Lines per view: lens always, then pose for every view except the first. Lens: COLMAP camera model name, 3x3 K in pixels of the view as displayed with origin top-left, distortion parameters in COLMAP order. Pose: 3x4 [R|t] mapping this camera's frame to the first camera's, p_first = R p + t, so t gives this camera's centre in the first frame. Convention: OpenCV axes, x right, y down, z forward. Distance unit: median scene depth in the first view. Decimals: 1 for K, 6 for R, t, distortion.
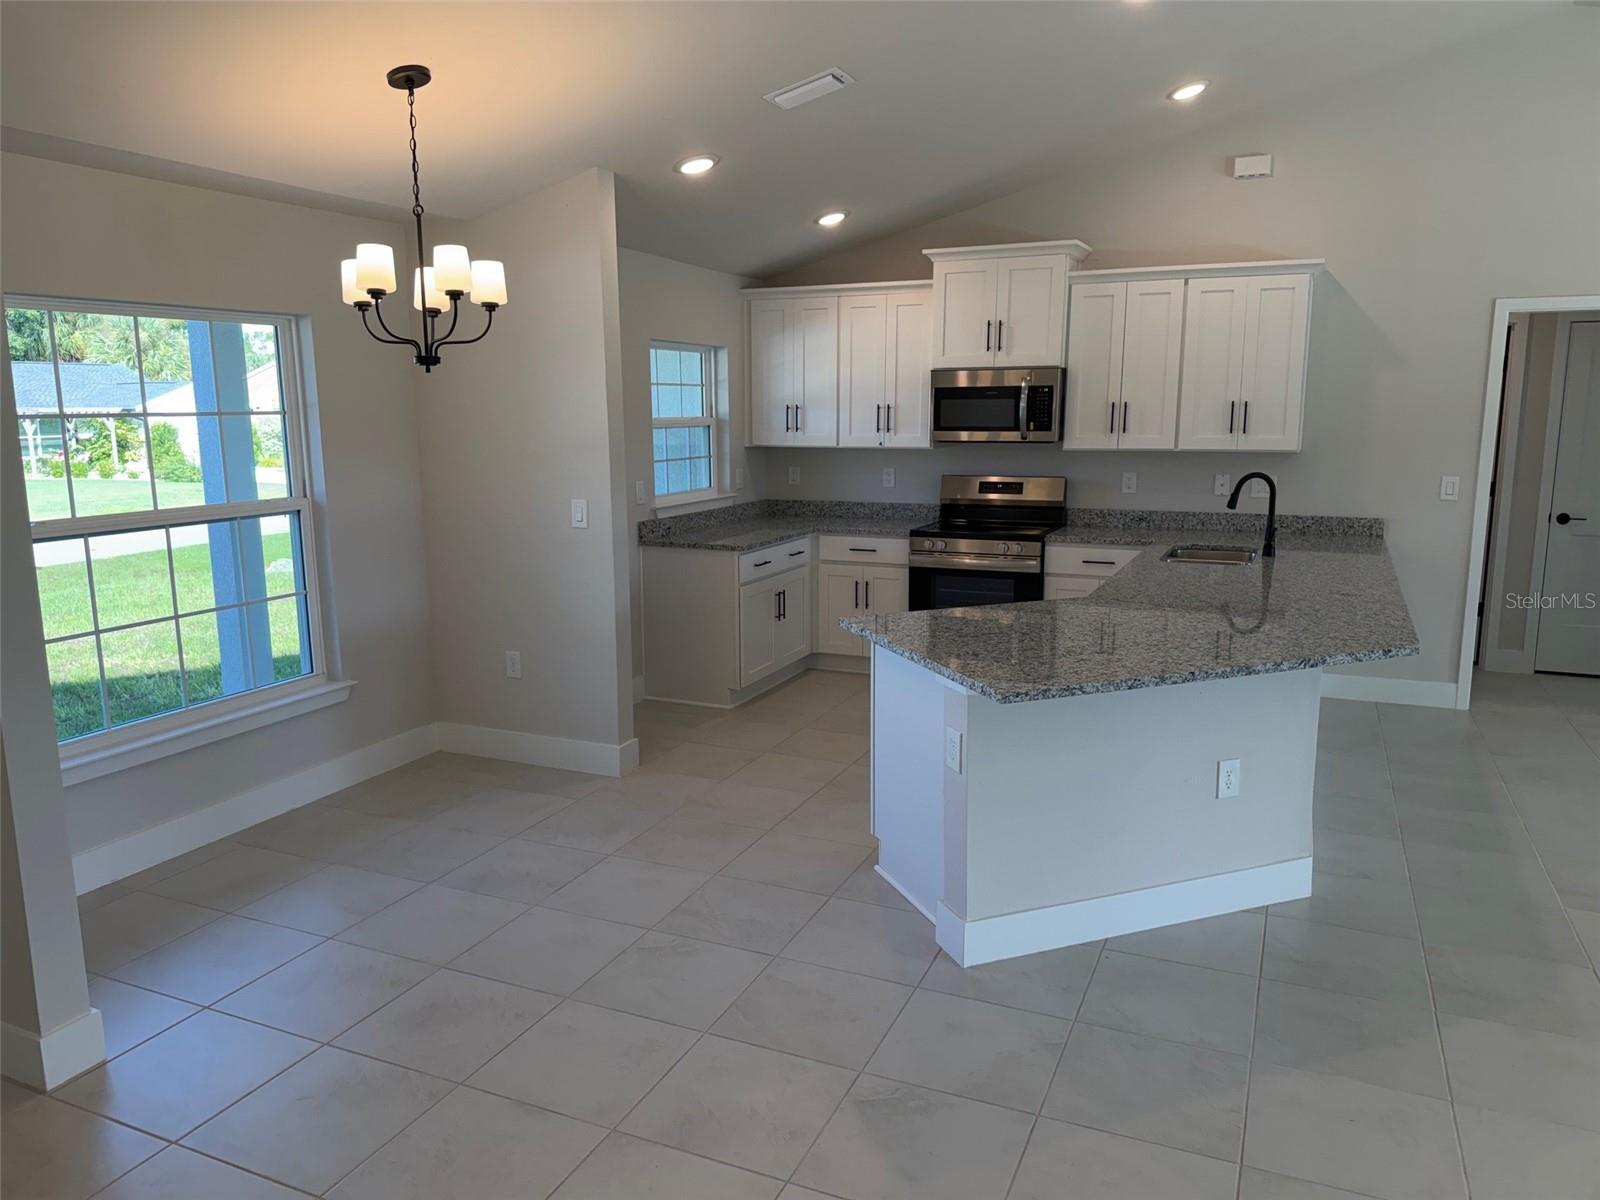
lens RADIAL K [[1127.3, 0, 803.5], [0, 1127.3, 592.9], [0, 0, 1]] dist [0.037556, -0.004262]
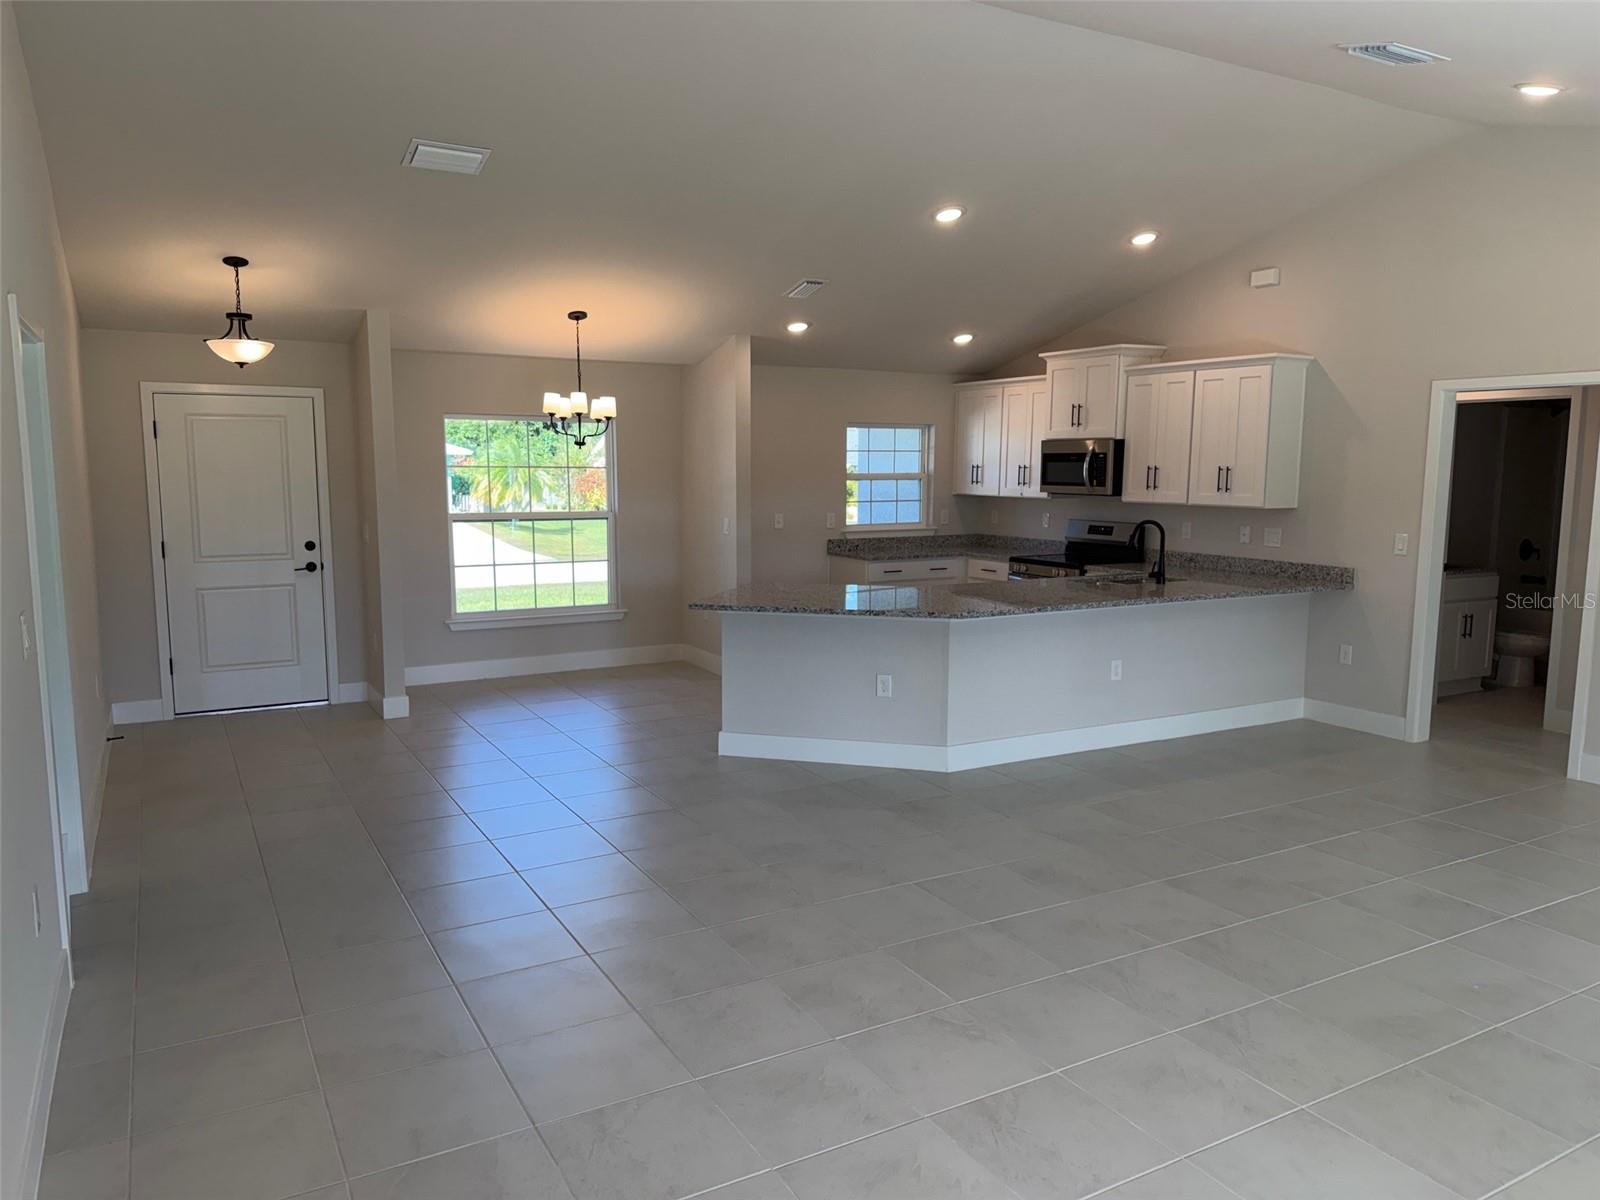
lens RADIAL K [[1127.3, 0, 797.9], [0, 1127.3, 604.8], [0, 0, 1]] dist [0.037556, -0.004262]
pose [[0.801608, 0.083904, -0.591933, 0.709627], [-0.106396, 0.994319, -0.003143, 0.034188], [0.588306, 0.065499, 0.805981, -0.255894]]
